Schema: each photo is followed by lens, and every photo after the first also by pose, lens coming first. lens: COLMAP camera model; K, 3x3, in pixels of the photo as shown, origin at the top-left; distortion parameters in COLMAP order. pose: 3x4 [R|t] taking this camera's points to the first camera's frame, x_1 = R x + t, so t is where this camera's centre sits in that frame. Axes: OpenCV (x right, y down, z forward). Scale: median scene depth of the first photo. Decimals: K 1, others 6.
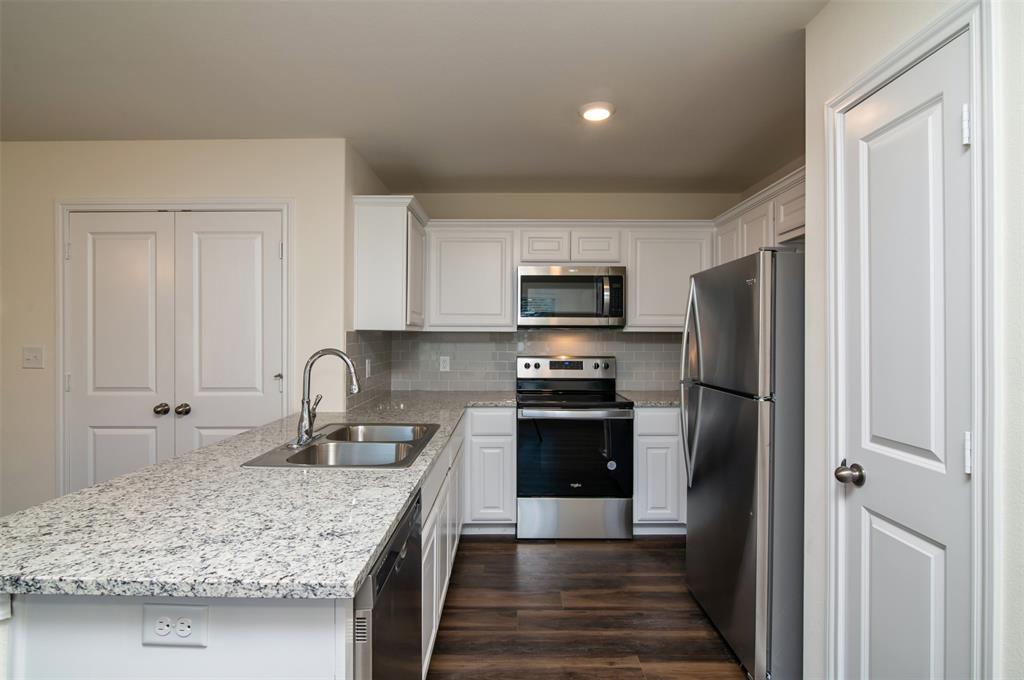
lens RADIAL K [[506.1, 0, 512.0], [0, 506.1, 340.0], [0, 0, 1]] dist [-0.011790, -0.000199]
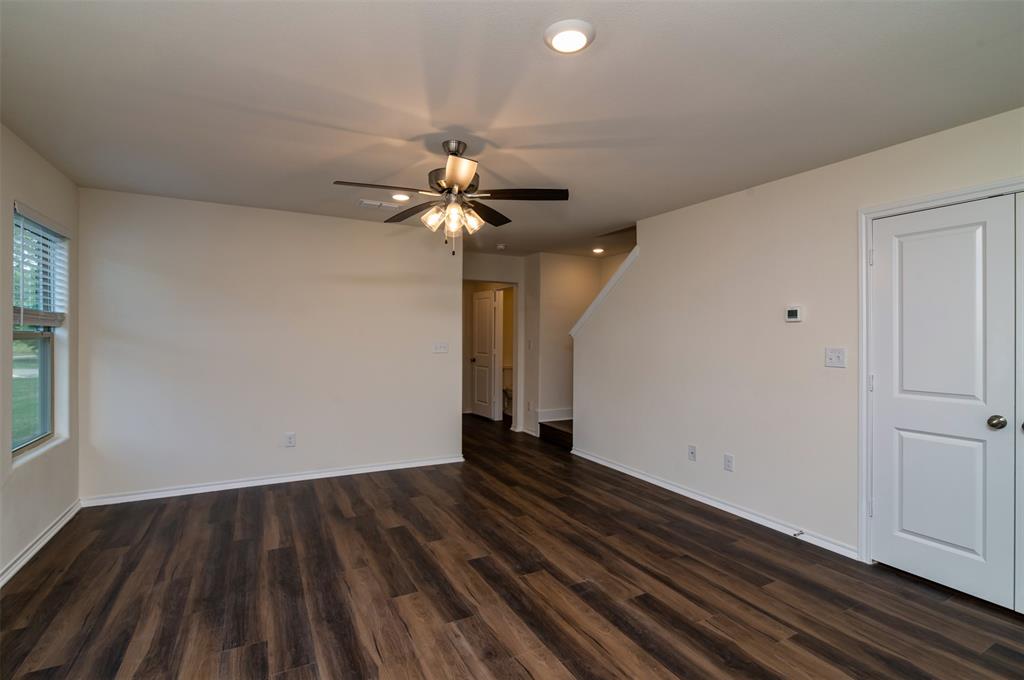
lens RADIAL K [[470.7, 0, 506.6], [0, 470.7, 336.1], [0, 0, 1]] dist [-0.011998, -0.000240]
pose [[0.470688, -0.000360, -0.882300, -0.379780], [-0.010120, 0.999932, -0.005807, 0.001143], [0.882242, 0.011662, 0.470652, -0.132422]]
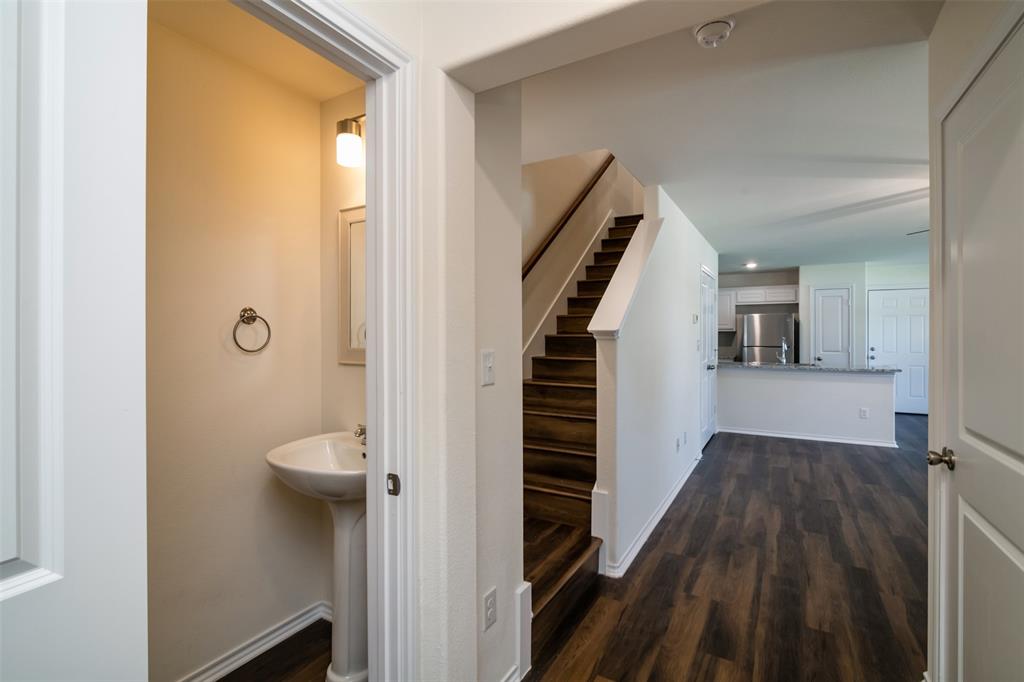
lens RADIAL K [[470.7, 0, 506.6], [0, 470.7, 337.1], [0, 0, 1]] dist [-0.011998, -0.000240]
pose [[0.501679, -0.009942, 0.864997, -2.834136], [0.008866, 0.999941, 0.006351, -0.012598], [-0.865009, 0.004483, 0.501737, 0.734424]]
